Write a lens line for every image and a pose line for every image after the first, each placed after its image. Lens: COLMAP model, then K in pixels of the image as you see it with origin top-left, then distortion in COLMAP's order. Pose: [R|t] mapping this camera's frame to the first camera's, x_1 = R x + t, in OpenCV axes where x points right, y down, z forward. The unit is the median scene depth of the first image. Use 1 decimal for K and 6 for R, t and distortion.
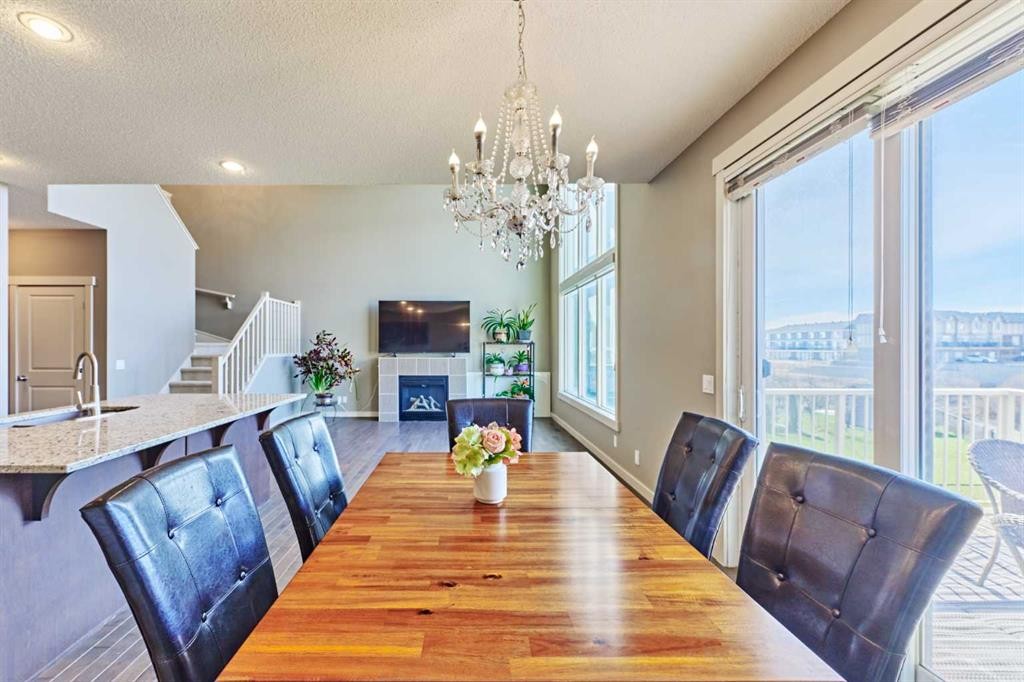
lens RADIAL K [[426.7, 0, 462.8], [0, 426.7, 345.1], [0, 0, 1]] dist [0.001168, 0.000063]
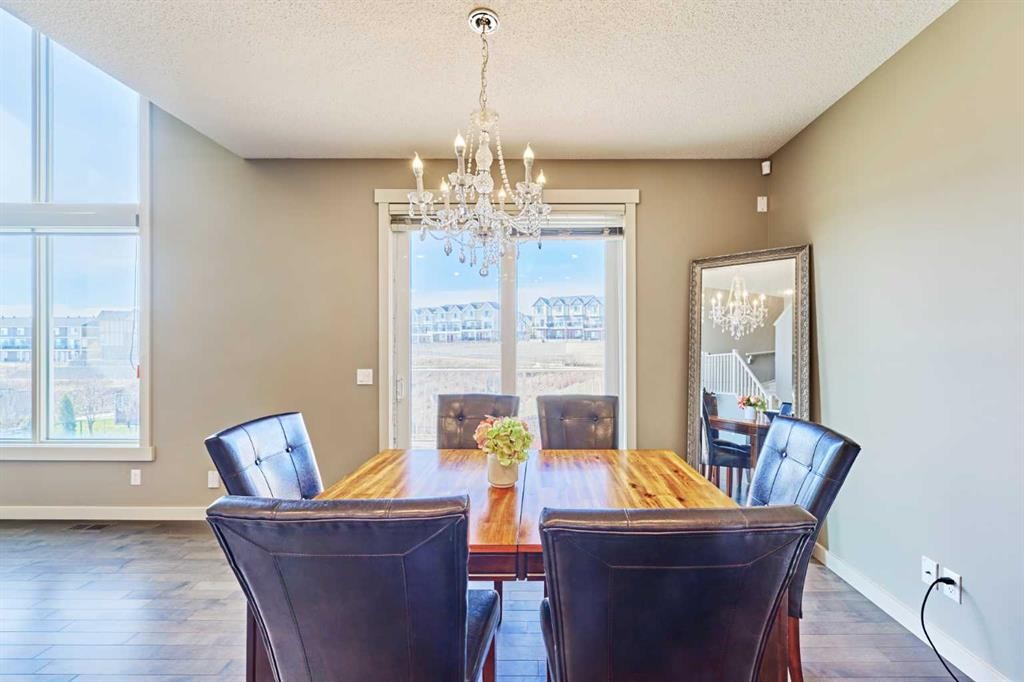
lens RADIAL K [[413.1, 0, 551.8], [0, 413.1, 345.8], [0, 0, 1]] dist [-0.000035, 0.000012]
pose [[-0.017270, -0.002744, 0.999847, -0.184349], [-0.002733, 0.999993, 0.002697, 0.000172], [-0.999847, -0.002686, -0.017277, 0.164529]]
